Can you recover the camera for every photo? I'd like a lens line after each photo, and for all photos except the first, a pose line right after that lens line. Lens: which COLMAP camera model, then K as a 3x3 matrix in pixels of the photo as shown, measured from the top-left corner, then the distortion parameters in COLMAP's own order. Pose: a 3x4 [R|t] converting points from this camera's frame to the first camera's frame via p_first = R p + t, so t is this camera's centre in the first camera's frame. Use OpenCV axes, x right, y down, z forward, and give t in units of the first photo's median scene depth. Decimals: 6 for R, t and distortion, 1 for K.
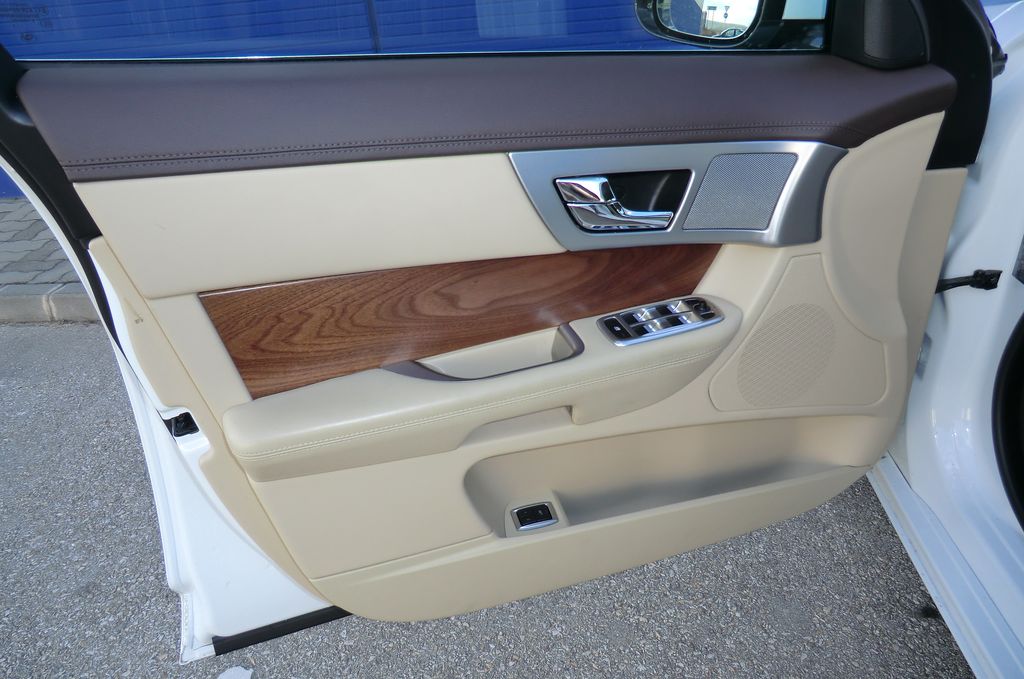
lens RADIAL K [[716.5, 0, 512.0], [0, 716.5, 339.5], [0, 0, 1]] dist [-0.098990, 0.123678]
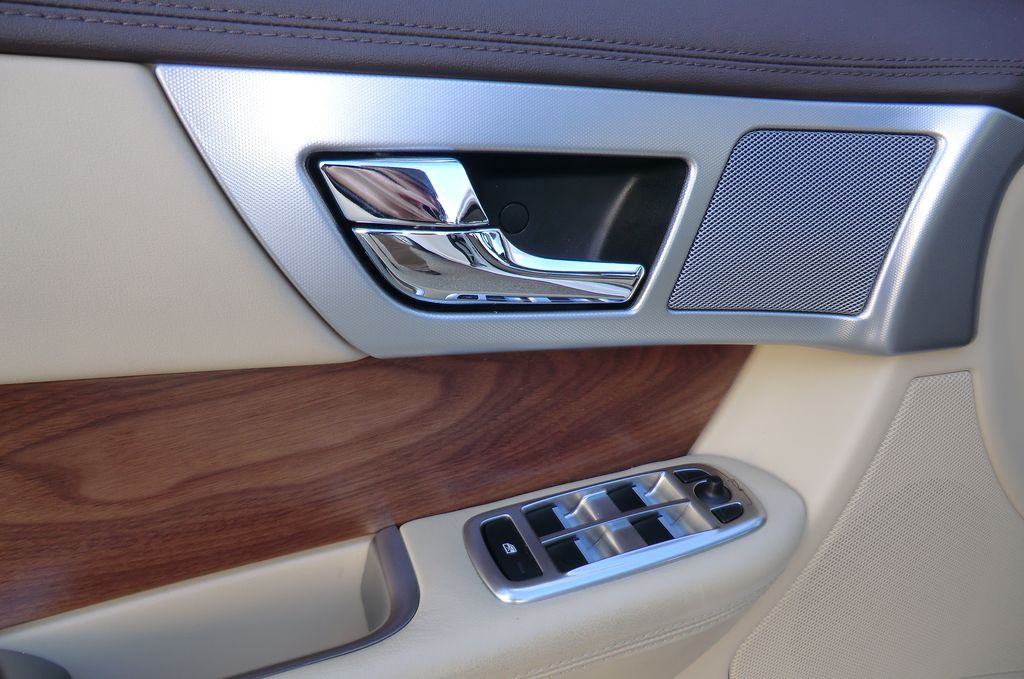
lens RADIAL K [[716.5, 0, 512.0], [0, 716.5, 339.5], [0, 0, 1]] dist [-0.098990, 0.123678]
pose [[0.999346, 0.021278, 0.029222, 0.133653], [-0.016839, 0.989359, -0.144515, -0.074461], [-0.031986, 0.143929, 0.989071, 0.579682]]
